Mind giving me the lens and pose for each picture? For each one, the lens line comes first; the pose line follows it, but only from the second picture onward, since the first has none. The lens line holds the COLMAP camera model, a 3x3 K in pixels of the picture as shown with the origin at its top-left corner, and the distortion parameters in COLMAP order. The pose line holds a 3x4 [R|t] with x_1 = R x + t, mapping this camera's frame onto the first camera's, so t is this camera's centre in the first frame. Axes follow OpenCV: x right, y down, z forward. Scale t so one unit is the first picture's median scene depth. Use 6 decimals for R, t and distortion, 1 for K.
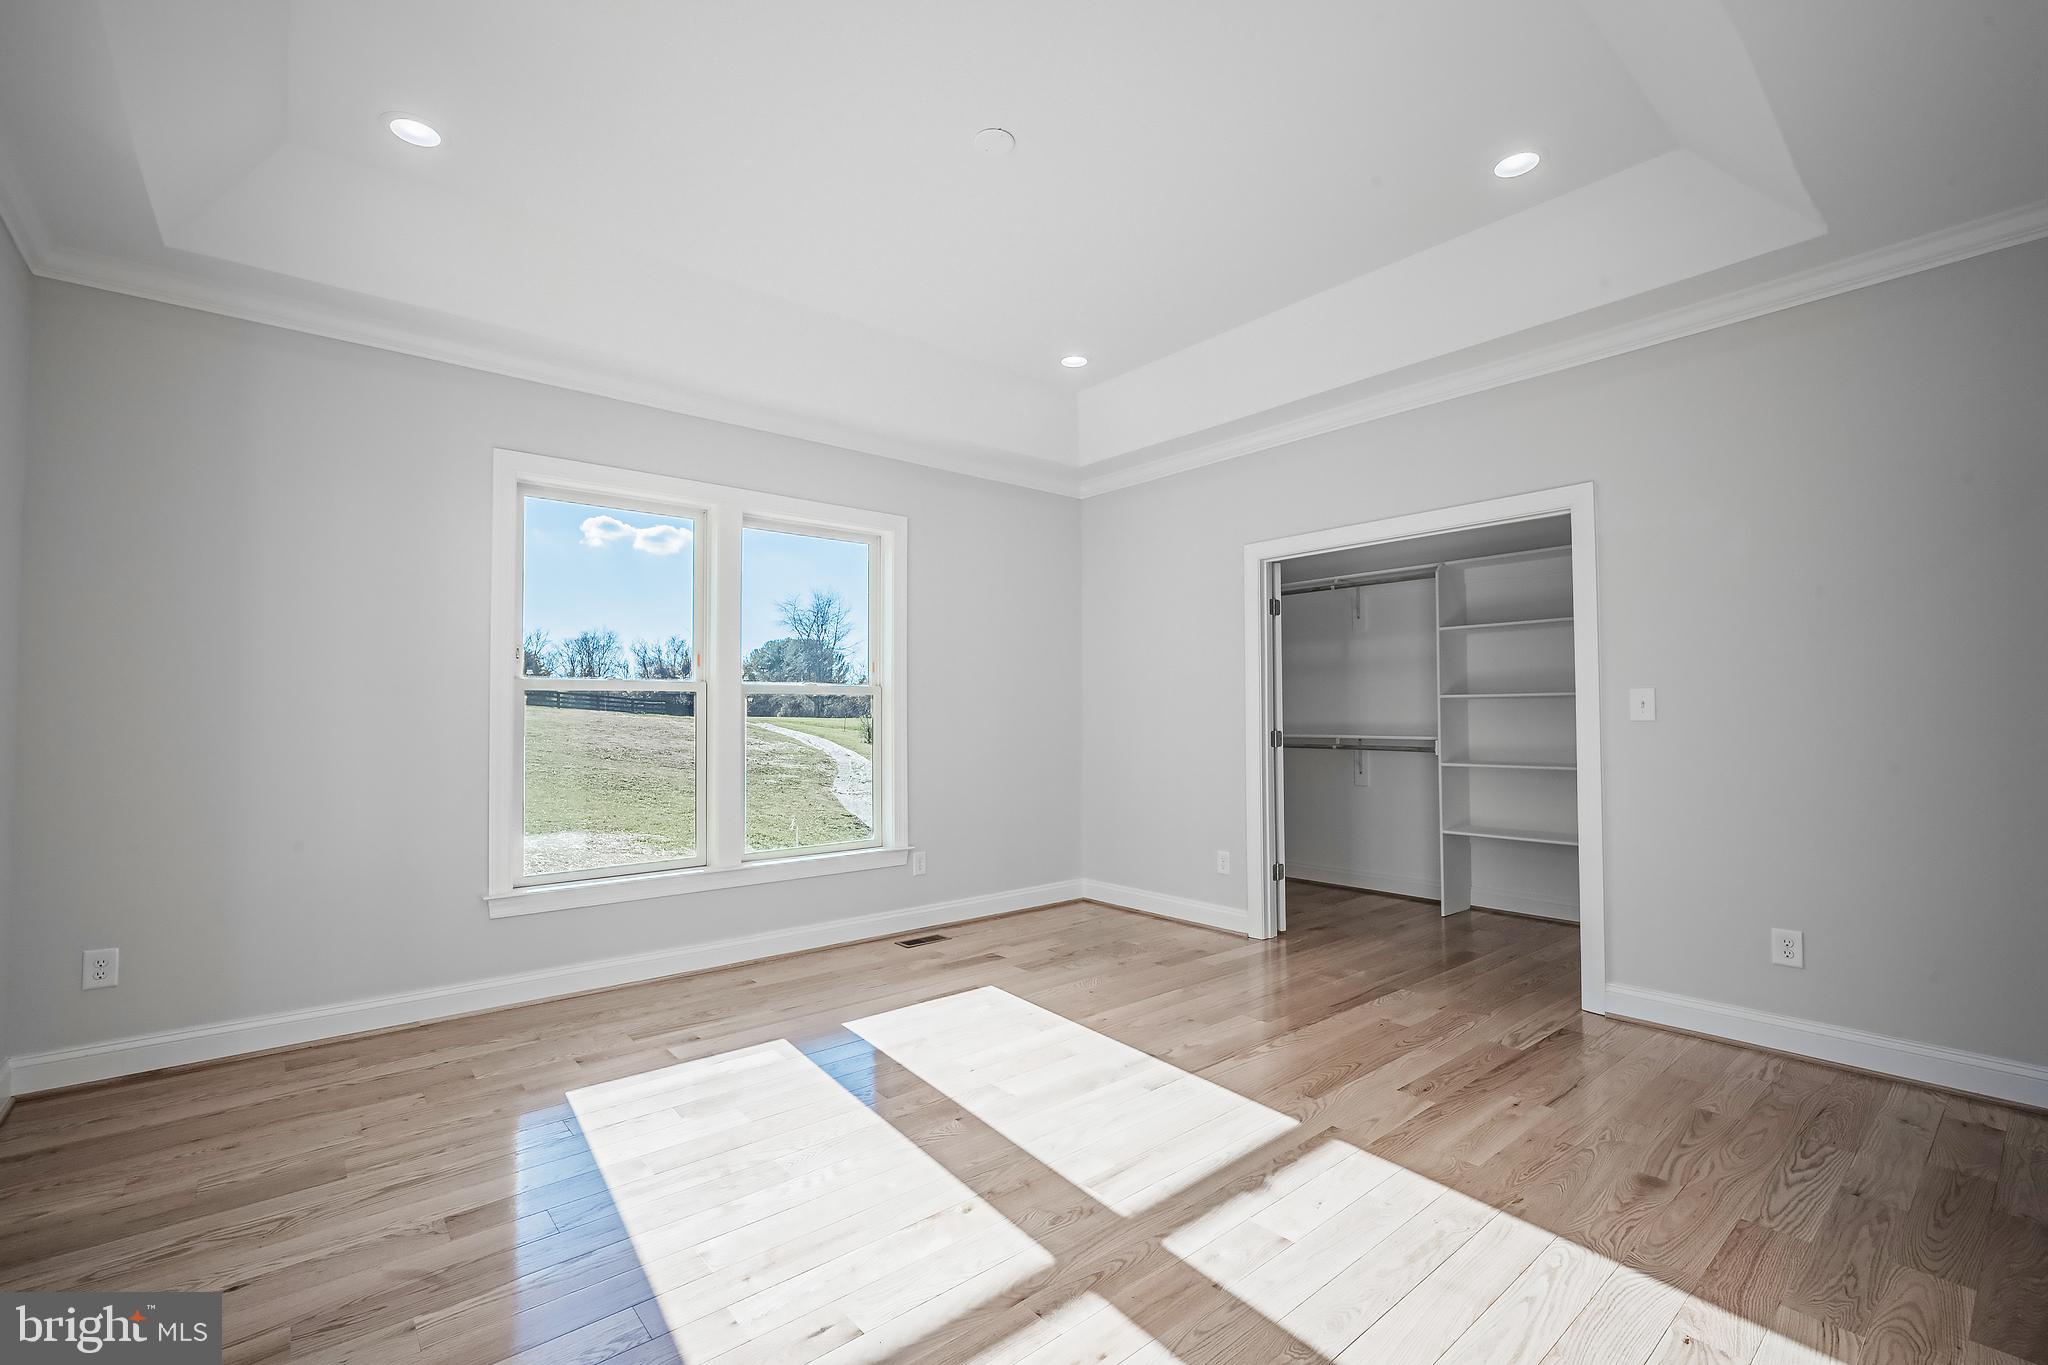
lens RADIAL K [[876.1, 0, 1021.0], [0, 876.1, 684.0], [0, 0, 1]] dist [-0.000950, -0.000076]
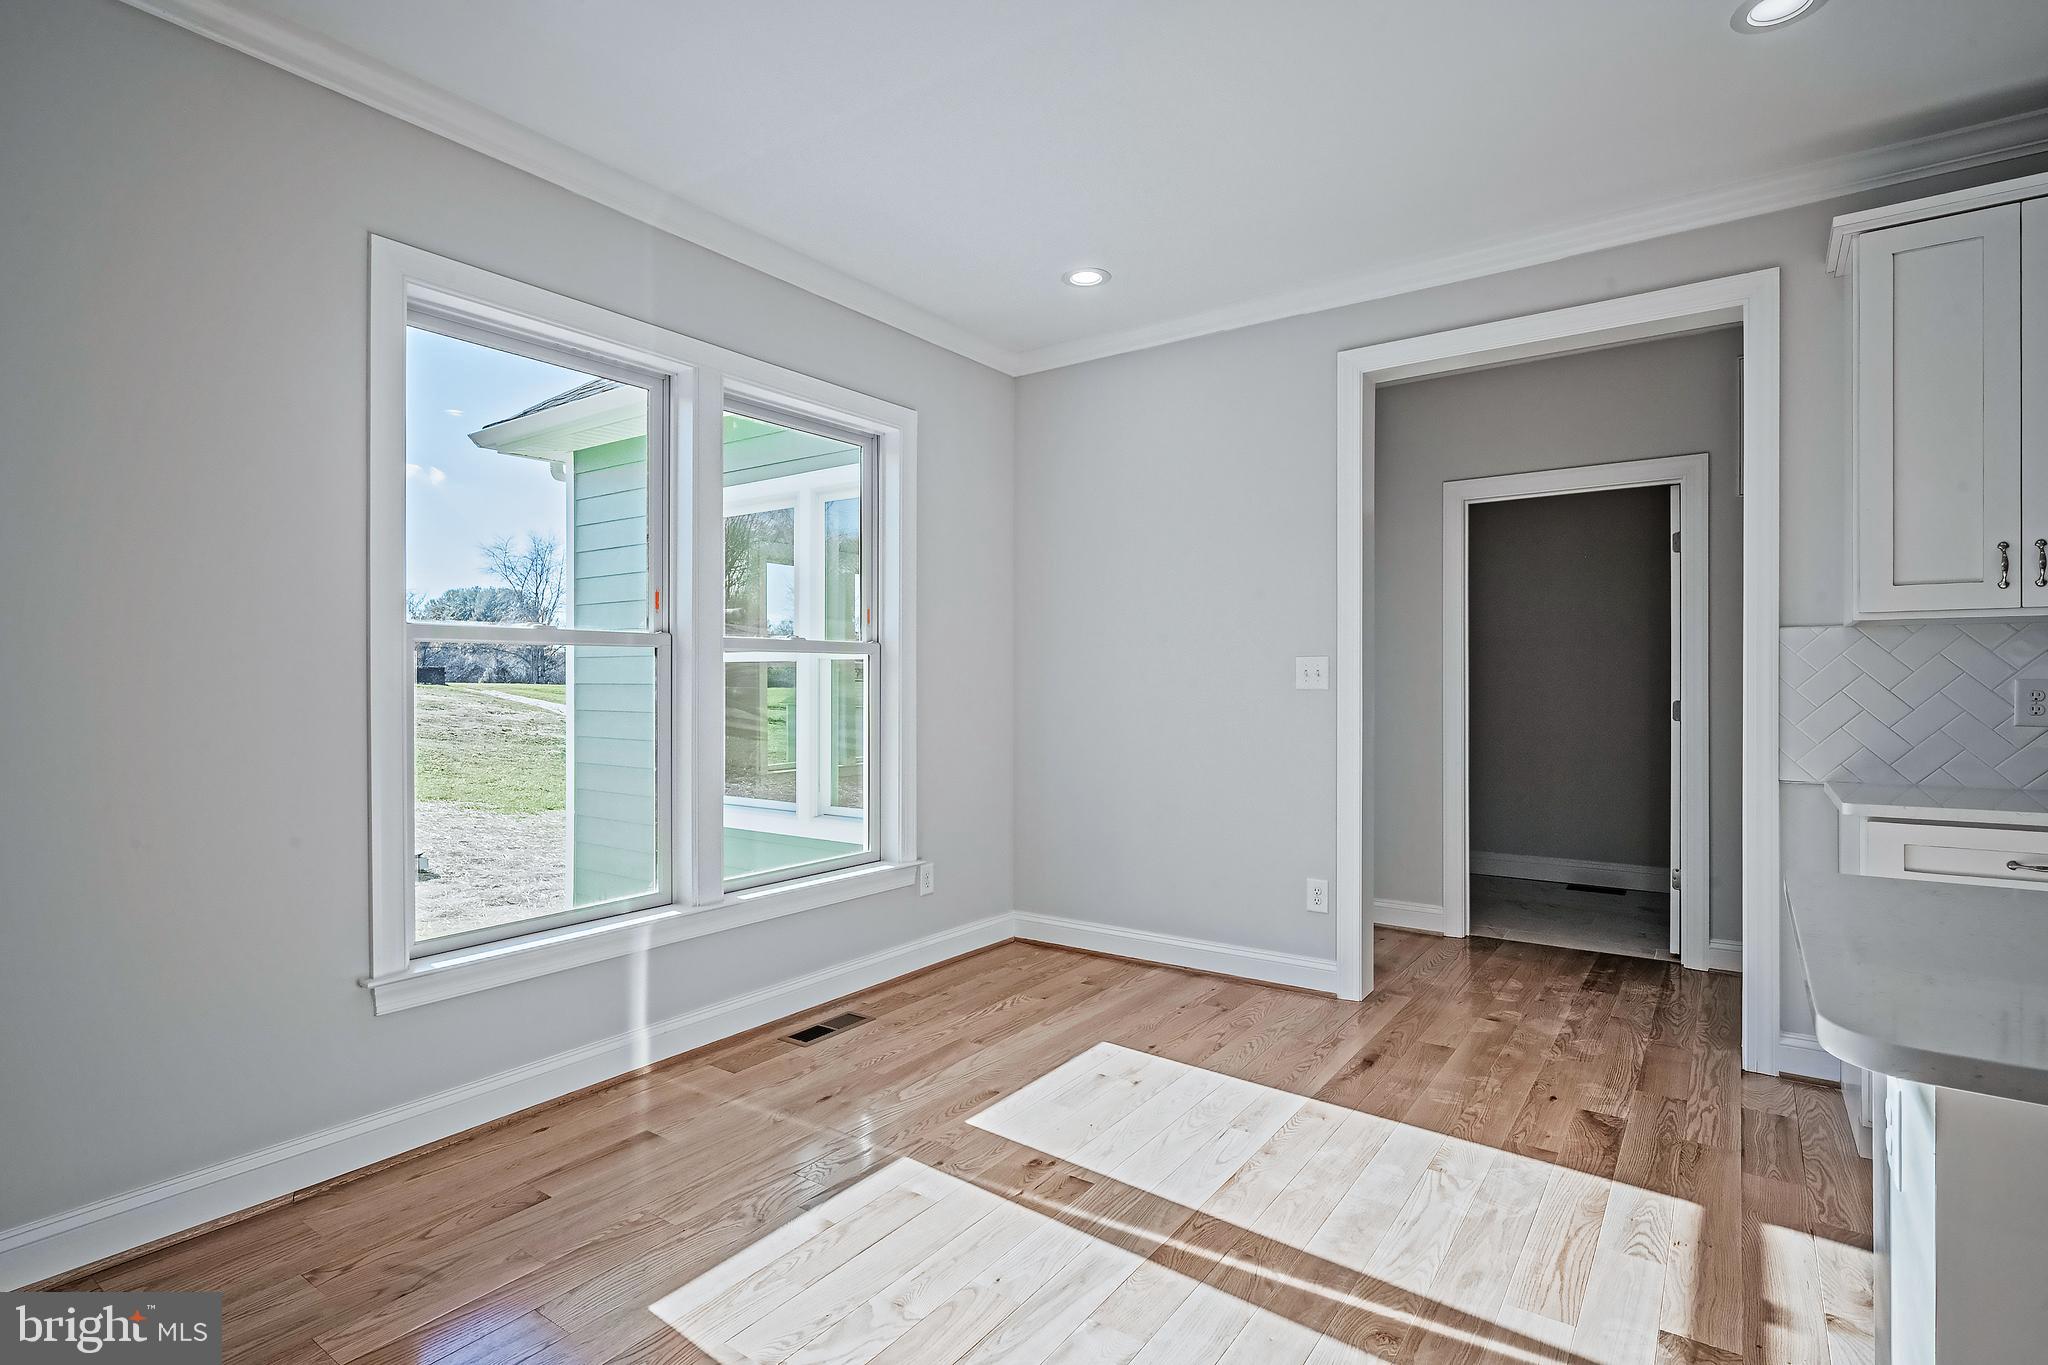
lens RADIAL K [[1007.3, 0, 1024.0], [0, 1007.3, 682.5], [0, 0, 1]] dist [-0.000682, 0.000282]
pose [[0.970413, -0.004679, 0.241405, -0.247756], [-0.002528, 0.999561, 0.029536, 0.010707], [-0.241438, -0.029273, 0.969975, 0.160058]]
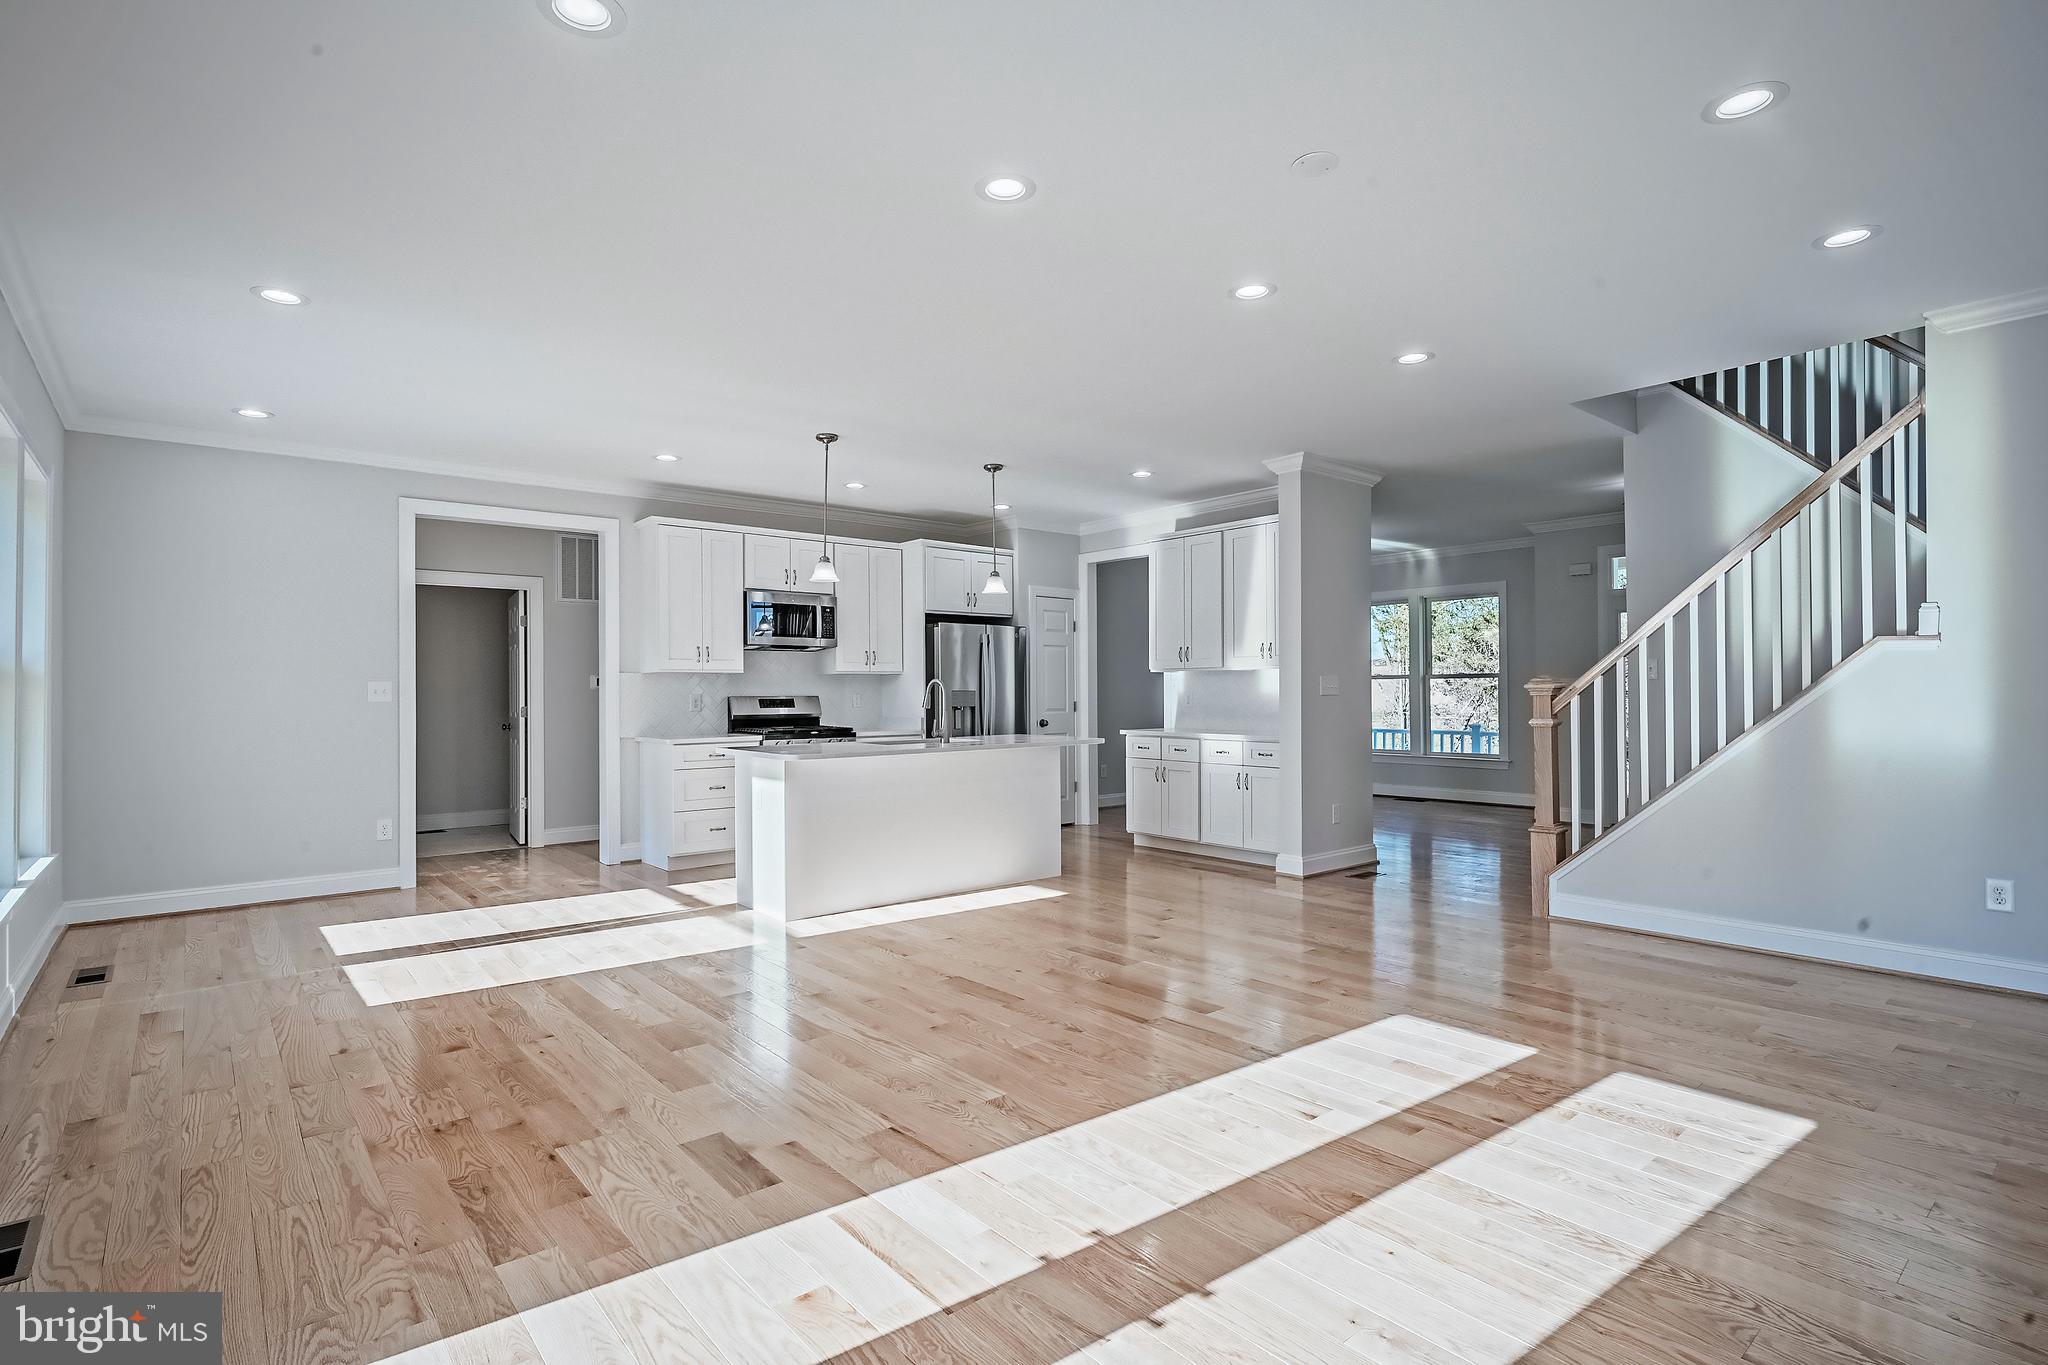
lens RADIAL K [[983.1, 0, 1022.2], [0, 983.1, 686.6], [0, 0, 1]] dist [-0.001339, -0.000238]
pose [[0.015411, 0.004071, 0.999873, -1.063452], [-0.020795, 0.999777, -0.003750, 0.007910], [-0.999665, -0.020735, 0.015492, 0.044785]]
